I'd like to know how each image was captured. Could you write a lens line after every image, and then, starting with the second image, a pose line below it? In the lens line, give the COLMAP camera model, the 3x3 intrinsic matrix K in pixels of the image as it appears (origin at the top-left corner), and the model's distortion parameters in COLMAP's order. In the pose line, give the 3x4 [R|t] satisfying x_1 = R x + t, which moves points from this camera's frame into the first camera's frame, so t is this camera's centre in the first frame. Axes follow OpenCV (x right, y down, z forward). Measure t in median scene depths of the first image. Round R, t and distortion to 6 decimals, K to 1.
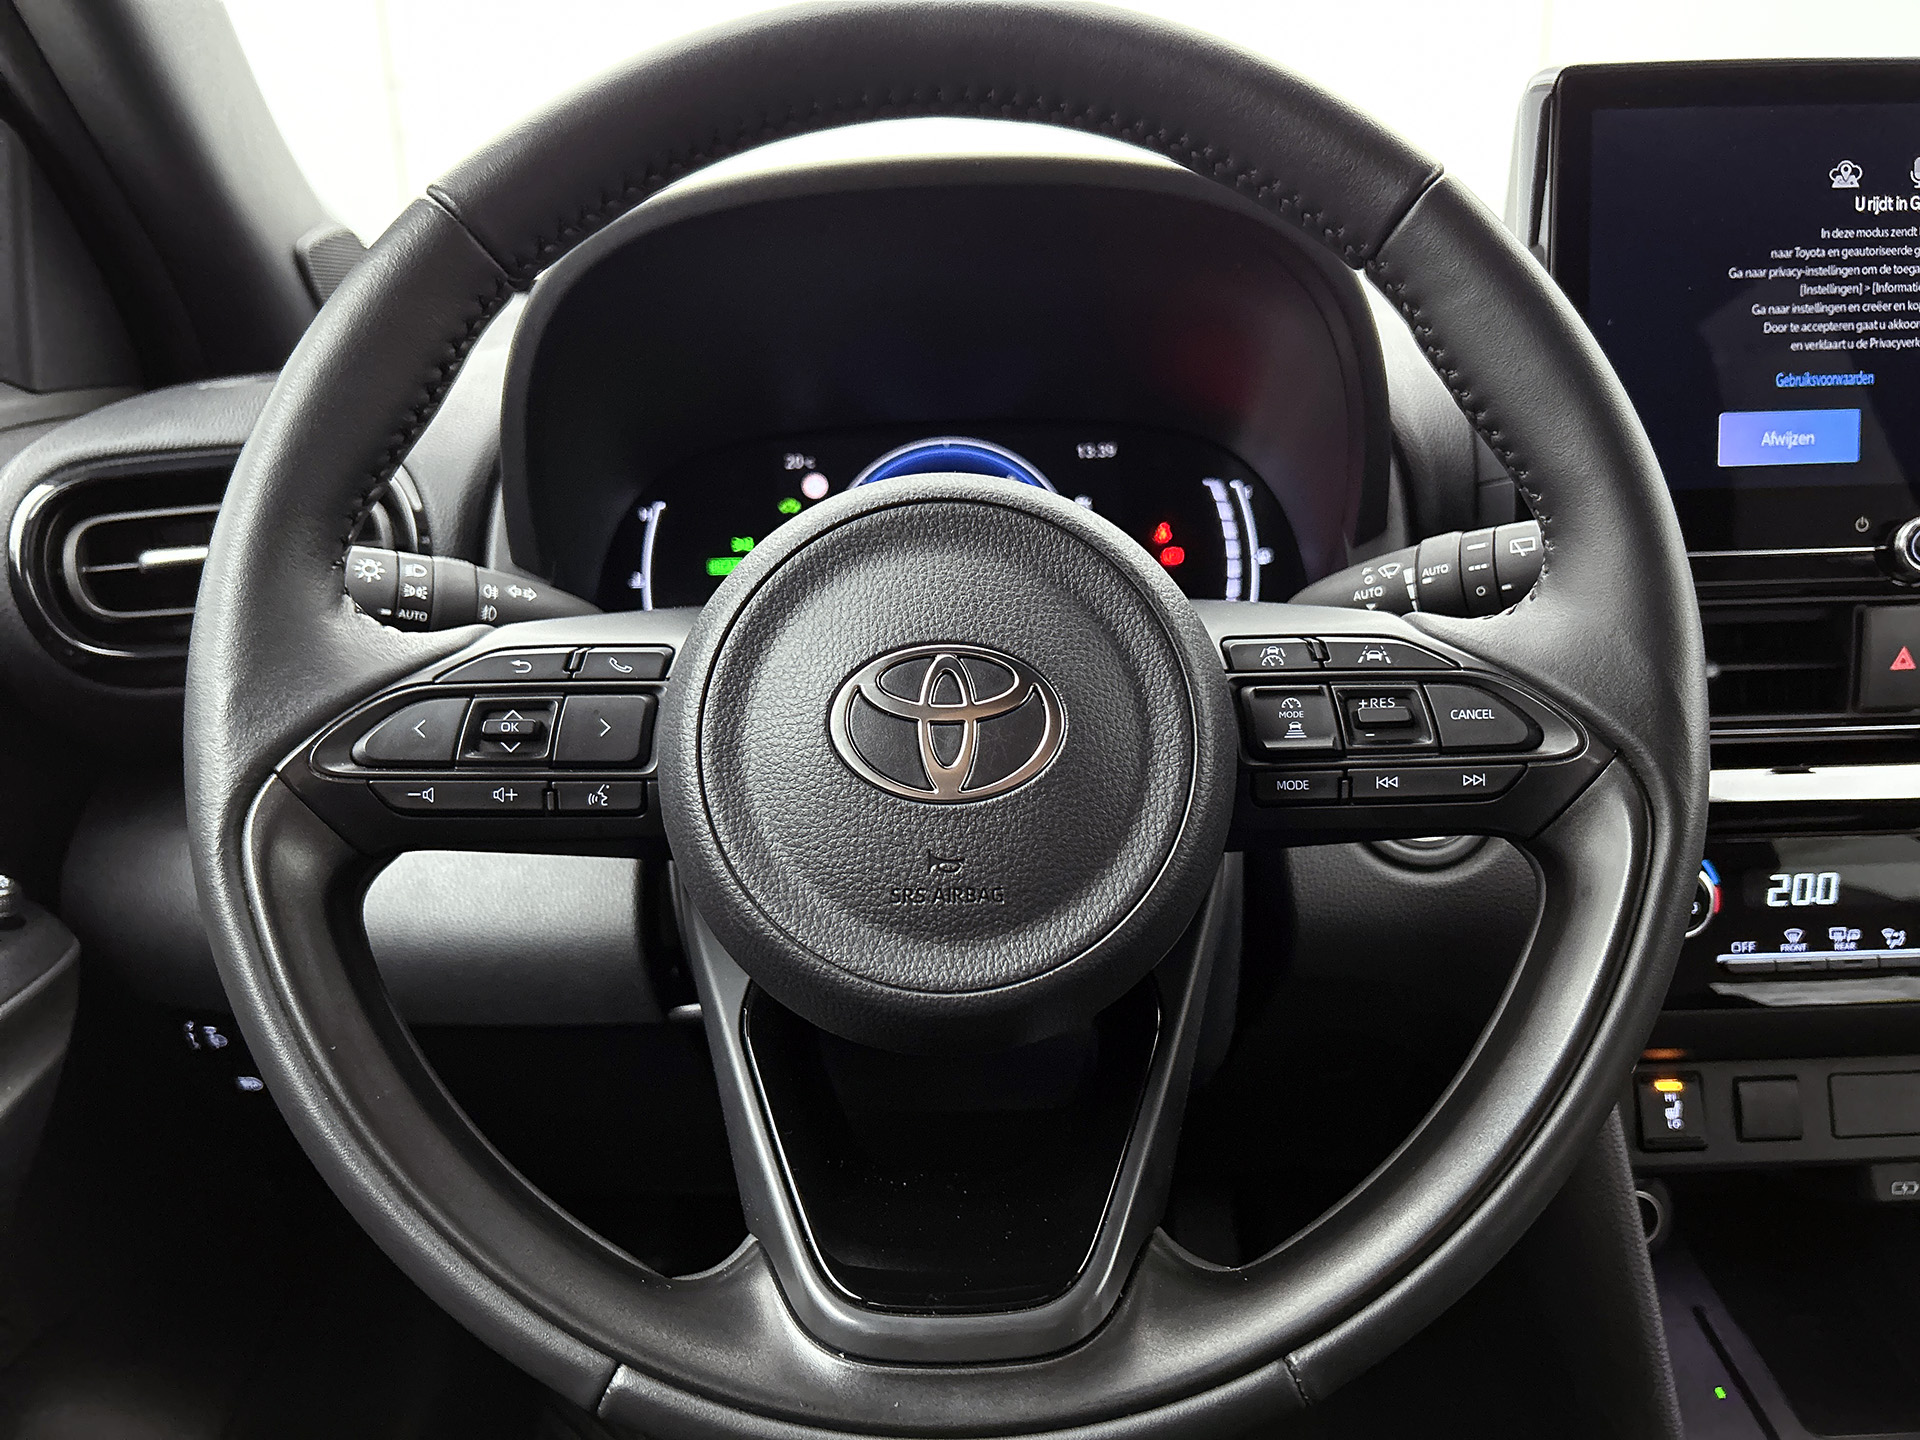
lens RADIAL K [[1479.3, 0, 971.7], [0, 1479.3, 708.3], [0, 0, 1]] dist [0.052454, -0.062562]
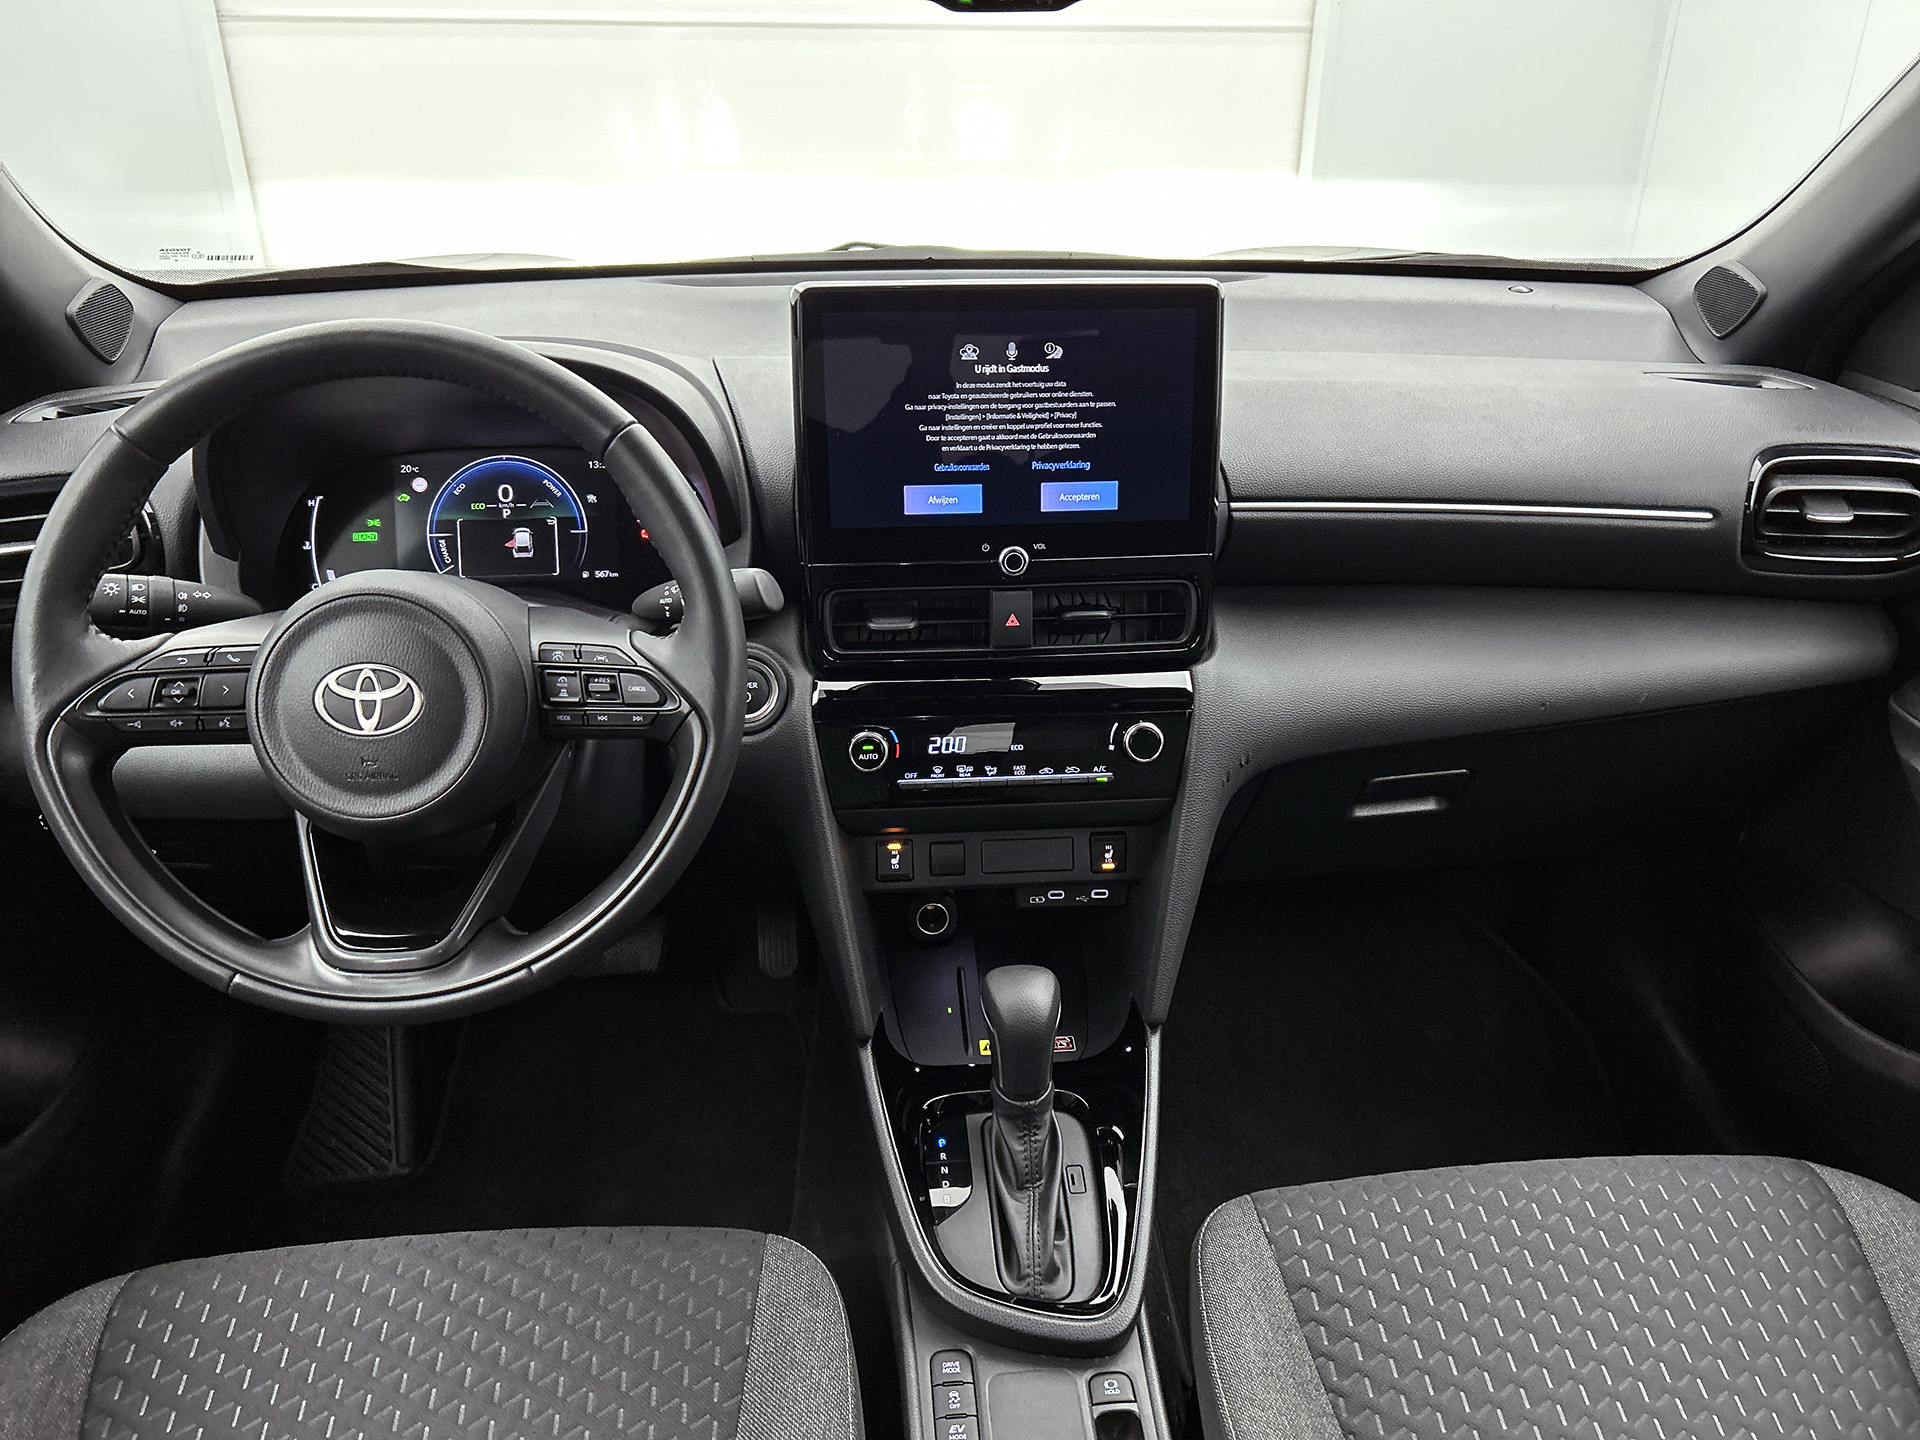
lens RADIAL K [[1479.3, 0, 976.5], [0, 1479.3, 709.3], [0, 0, 1]] dist [0.052454, -0.062562]
pose [[0.997417, 0.002717, 0.071771, 0.633750], [-0.014599, 0.986093, 0.165555, -0.312712], [-0.070323, -0.166175, 0.983586, -1.104887]]
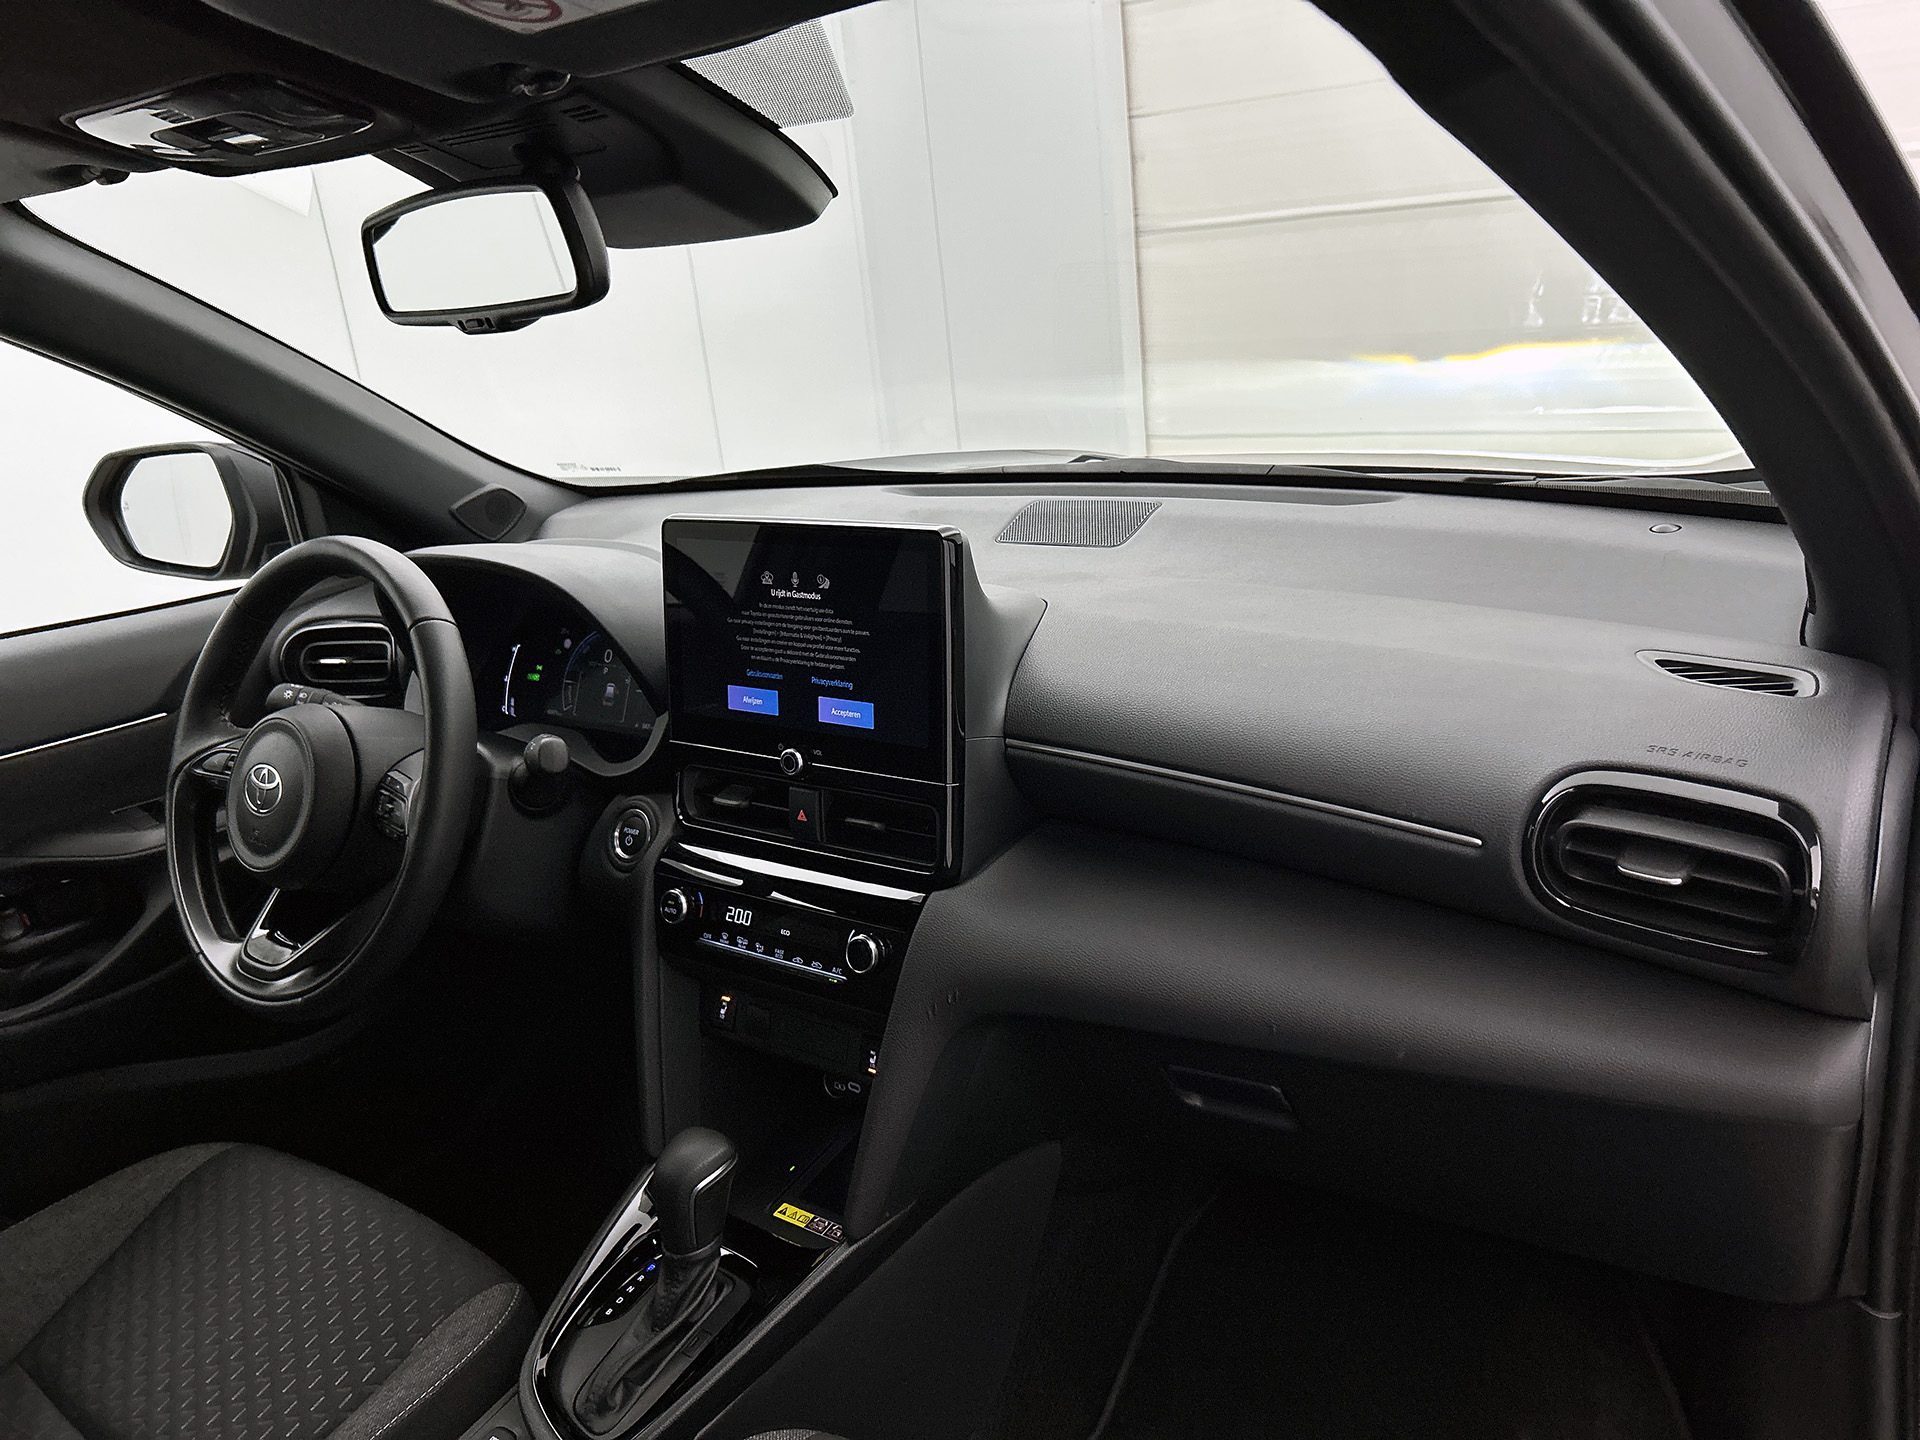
lens RADIAL K [[1479.3, 0, 976.7], [0, 1479.3, 663.2], [0, 0, 1]] dist [0.052454, -0.062562]
pose [[0.801094, 0.118424, -0.586706, 2.740584], [-0.085613, 0.992823, 0.083501, -0.590505], [0.592384, -0.016663, 0.805483, -0.636033]]
